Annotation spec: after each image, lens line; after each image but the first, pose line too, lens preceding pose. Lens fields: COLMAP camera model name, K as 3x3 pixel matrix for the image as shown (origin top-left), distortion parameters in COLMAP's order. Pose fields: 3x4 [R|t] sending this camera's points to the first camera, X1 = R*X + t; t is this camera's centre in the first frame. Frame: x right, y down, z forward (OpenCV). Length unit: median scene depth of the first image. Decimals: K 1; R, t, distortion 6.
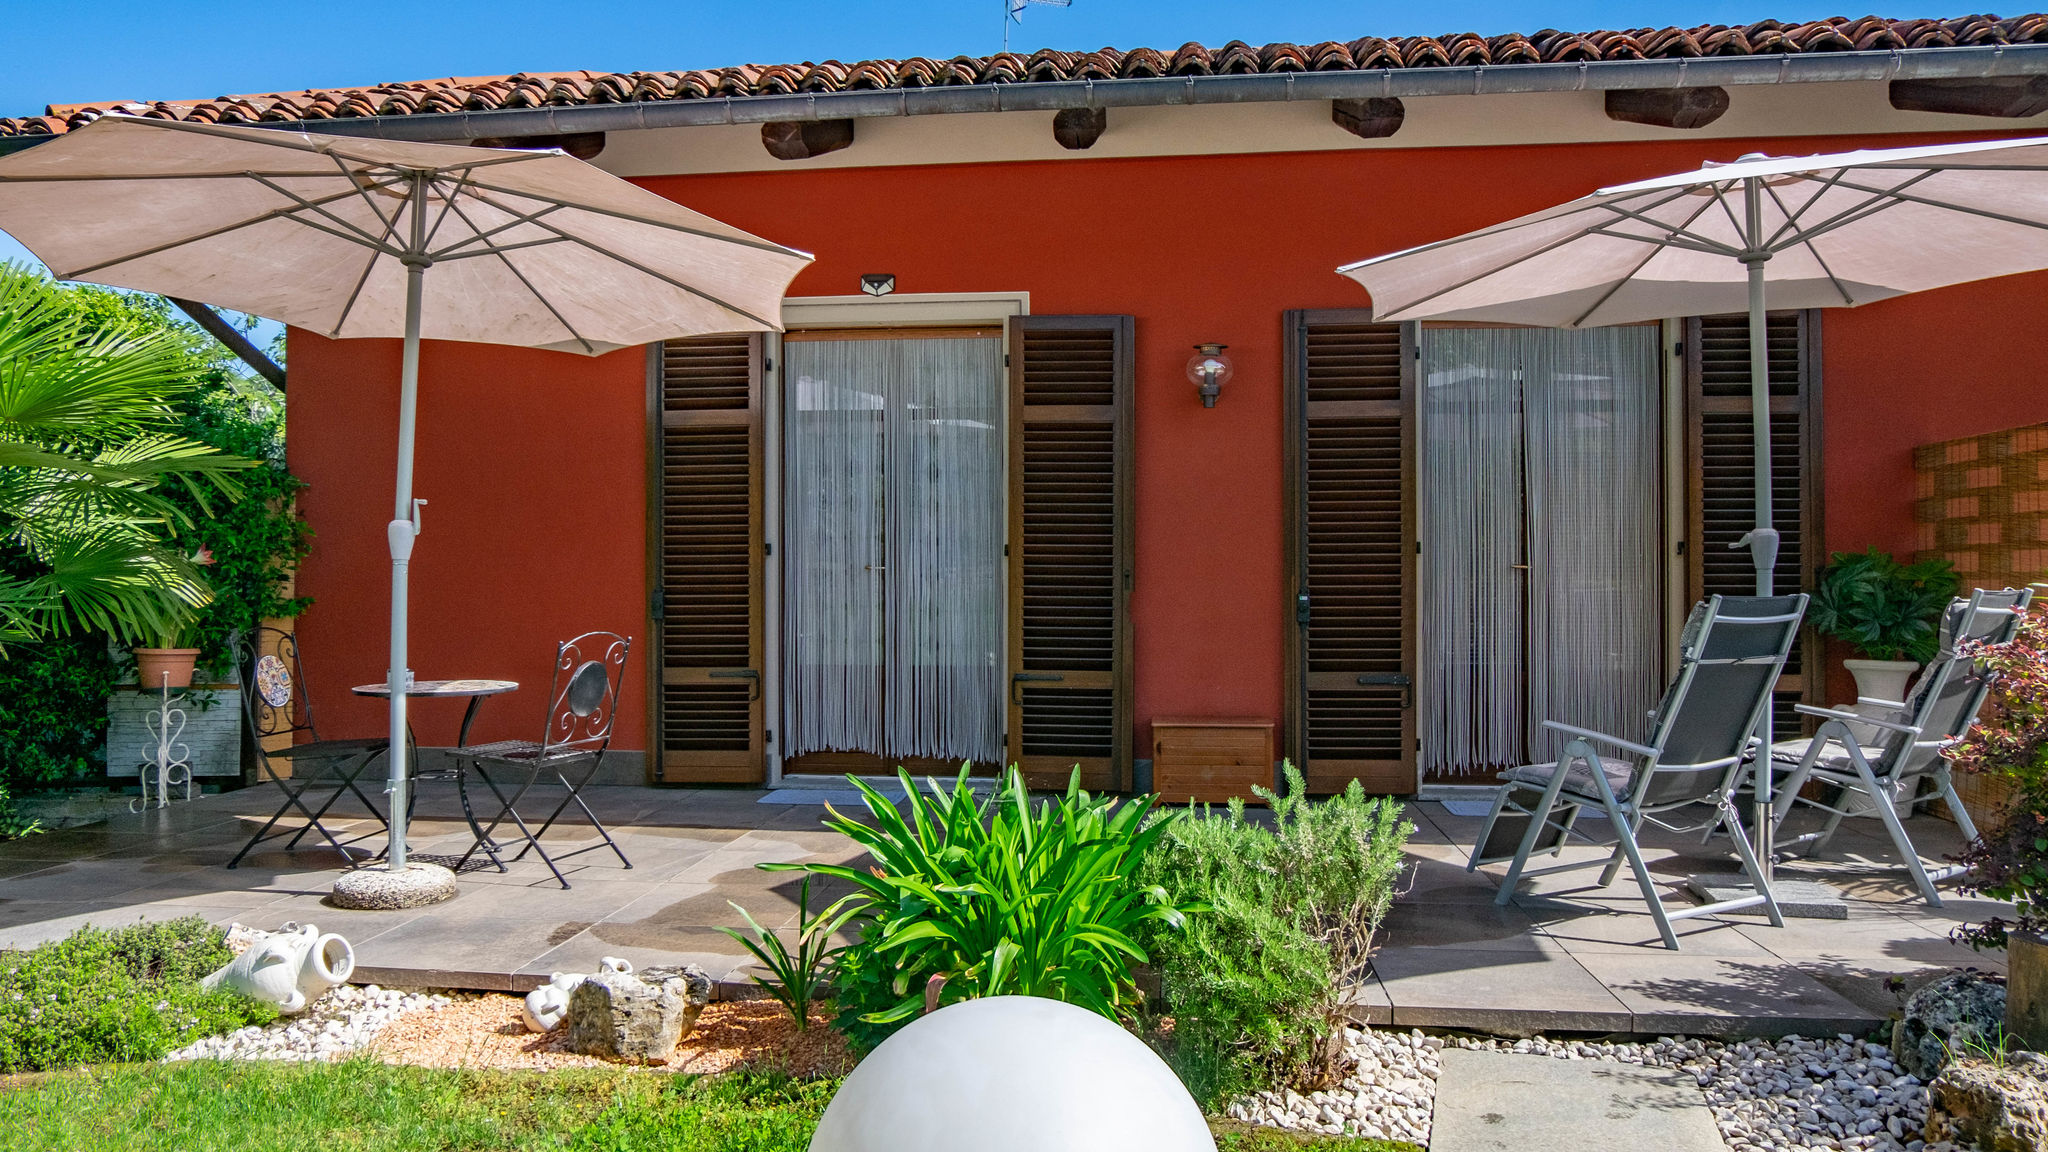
lens RADIAL K [[1413.0, 0, 1020.0], [0, 1413.0, 570.7], [0, 0, 1]] dist [-0.041146, 0.033411]
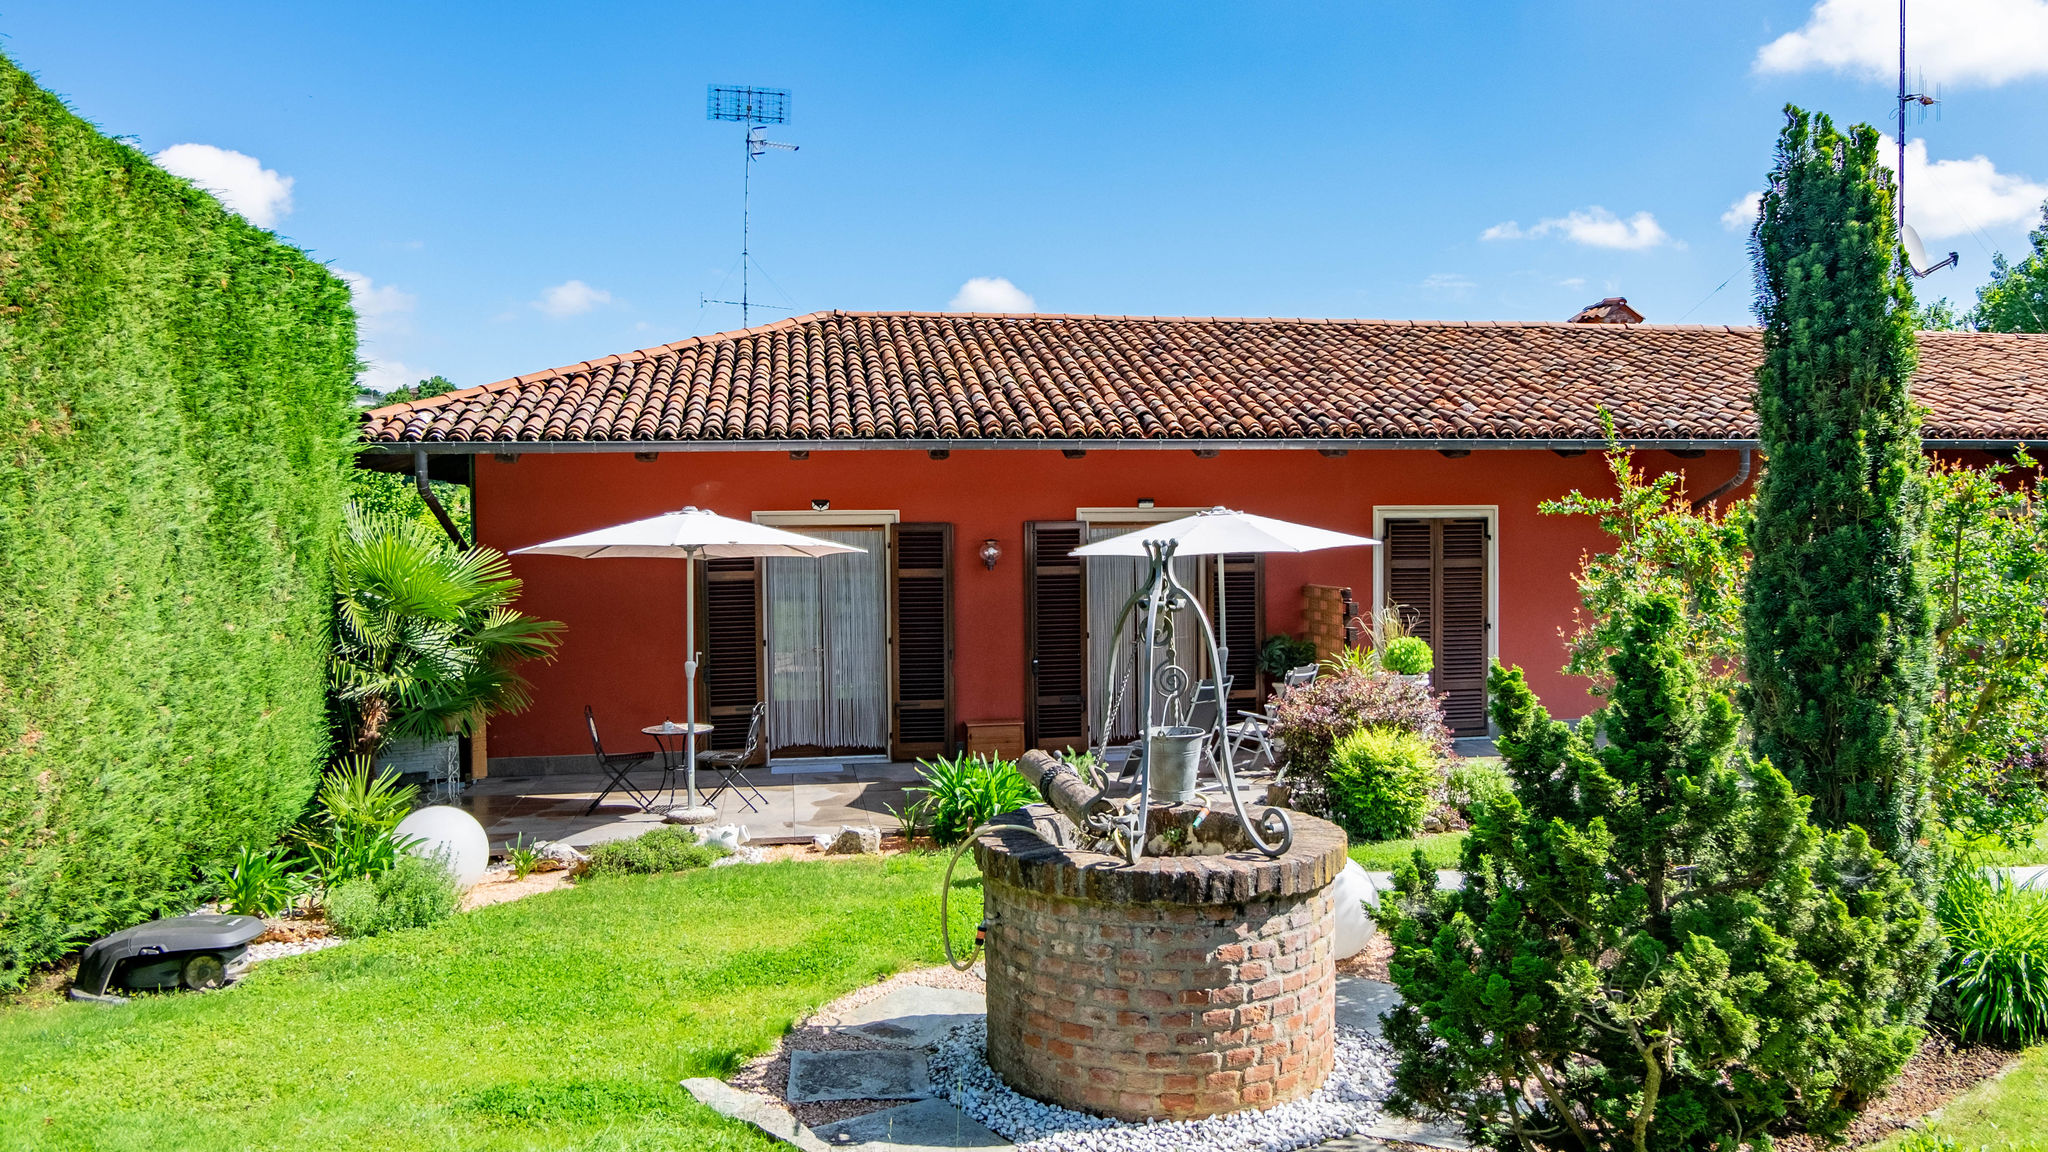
lens RADIAL K [[1443.6, 0, 1064.6], [0, 1443.6, 566.8], [0, 0, 1]] dist [-0.025700, 0.000849]
pose [[0.955515, -0.015878, 0.294516, -0.386303], [0.007922, 0.999571, 0.028186, -0.180810], [-0.294838, -0.024599, 0.955231, -1.053189]]
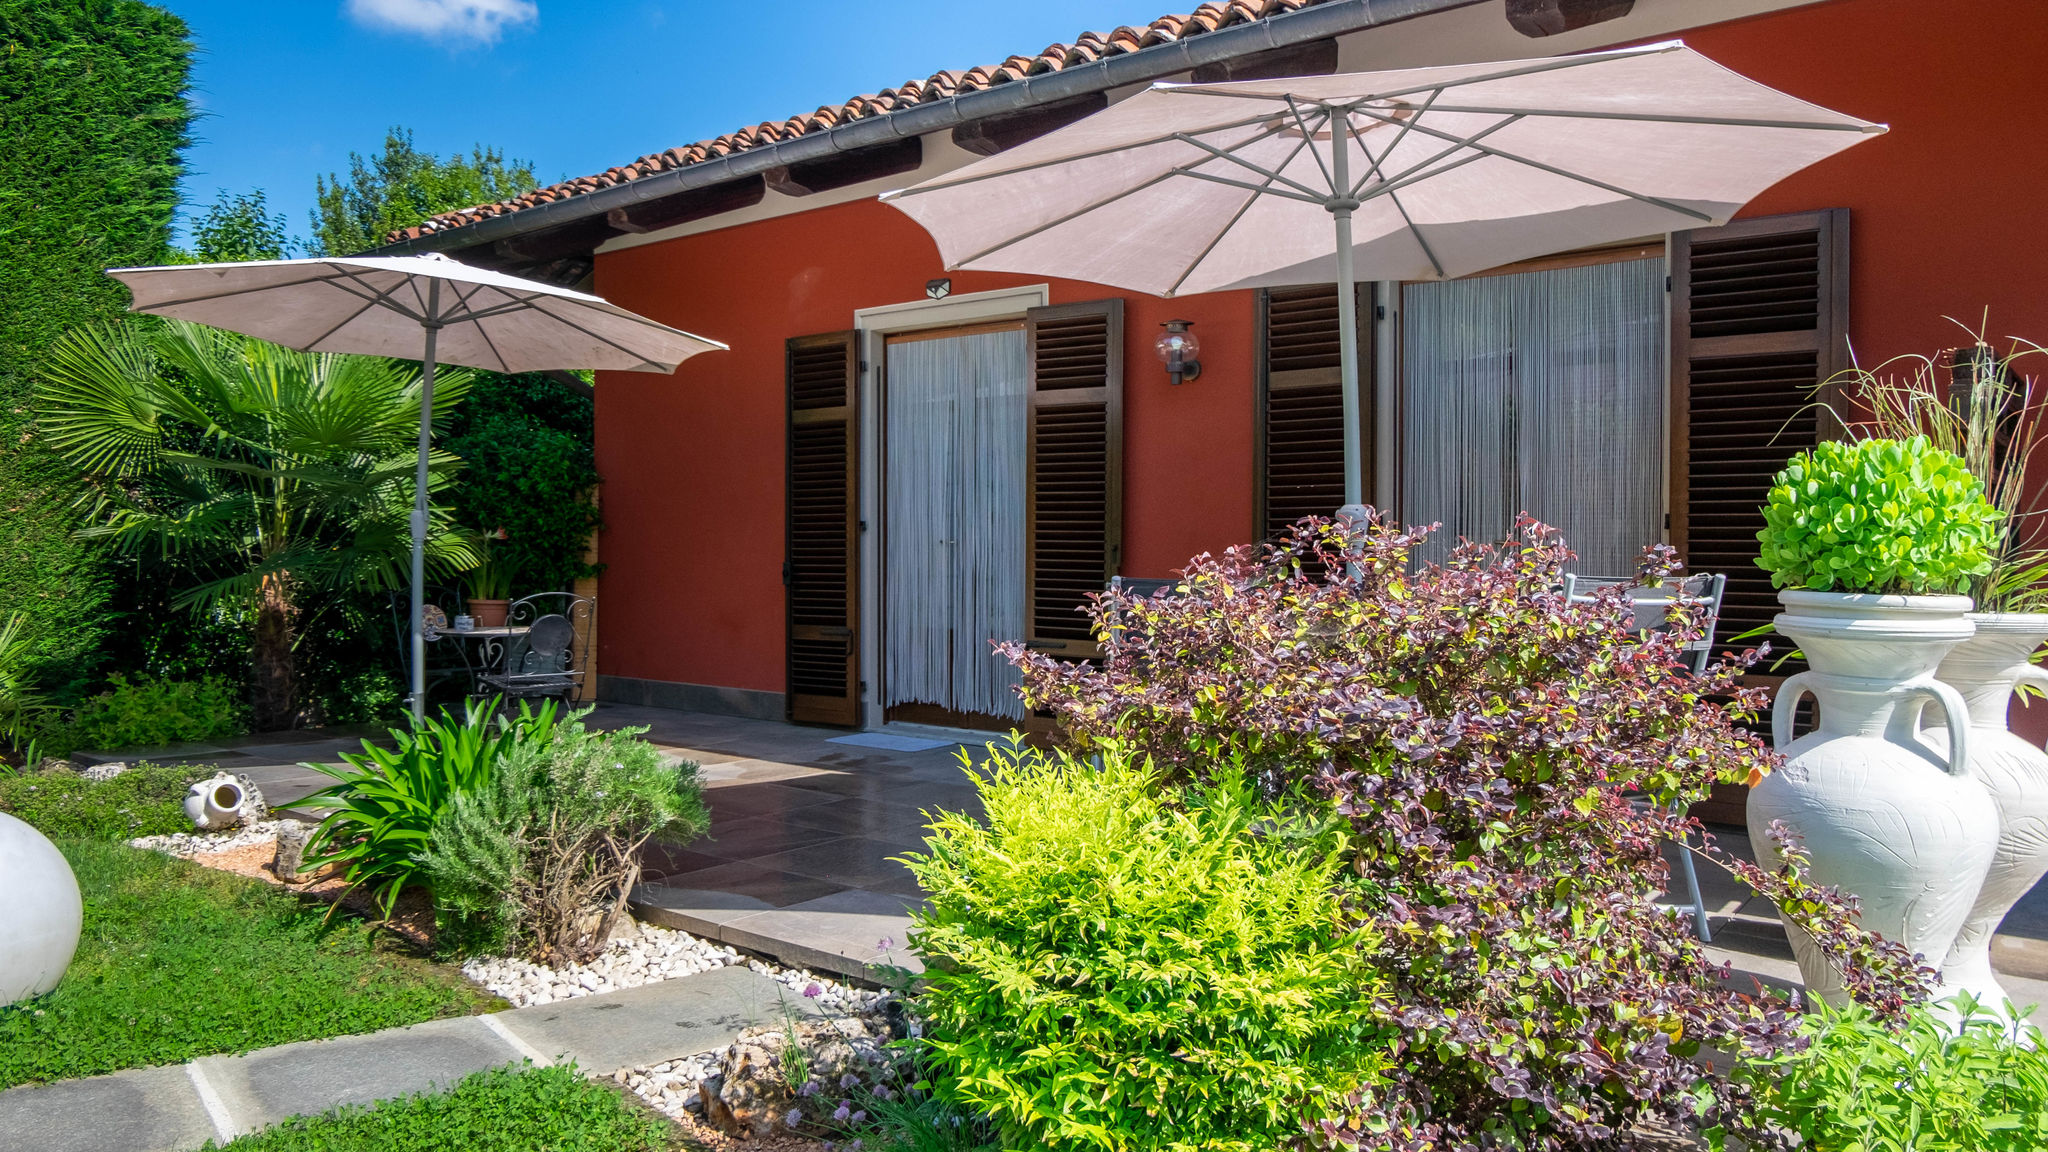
lens RADIAL K [[1435.2, 0, 1014.3], [0, 1435.2, 567.8], [0, 0, 1]] dist [-0.026107, 0.002604]
pose [[0.852003, 0.011254, -0.523416, 0.578921], [-0.000490, 0.999786, 0.020699, -0.005558], [0.523536, -0.017379, 0.851826, 0.061619]]
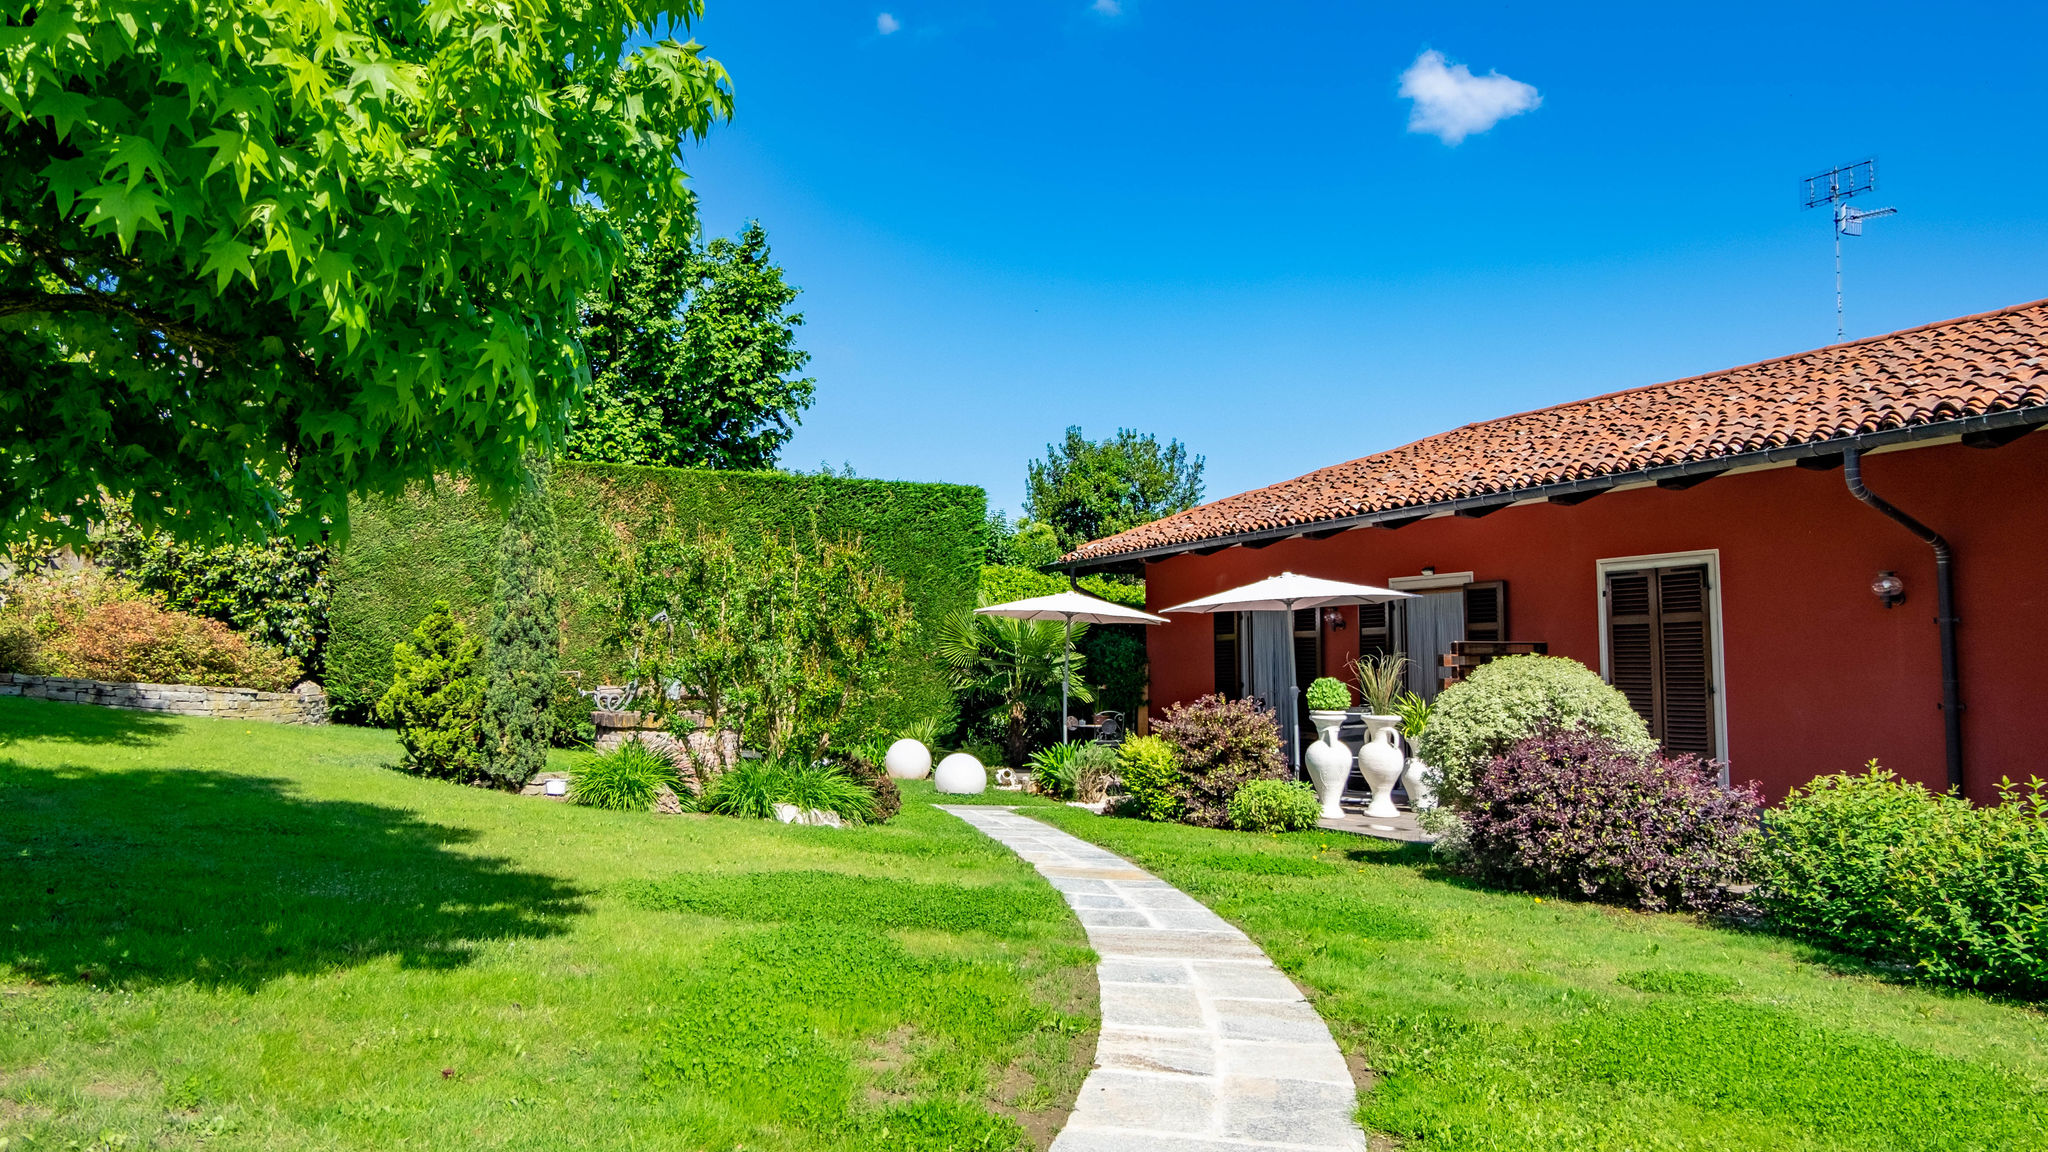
lens RADIAL K [[1483.7, 0, 970.9], [0, 1483.7, 516.3], [0, 0, 1]] dist [-0.040623, 0.003204]
pose [[0.503601, -0.090330, -0.859201, 2.178768], [0.004832, 0.994798, -0.101753, -0.053227], [0.863923, 0.047092, 0.501417, -0.966053]]
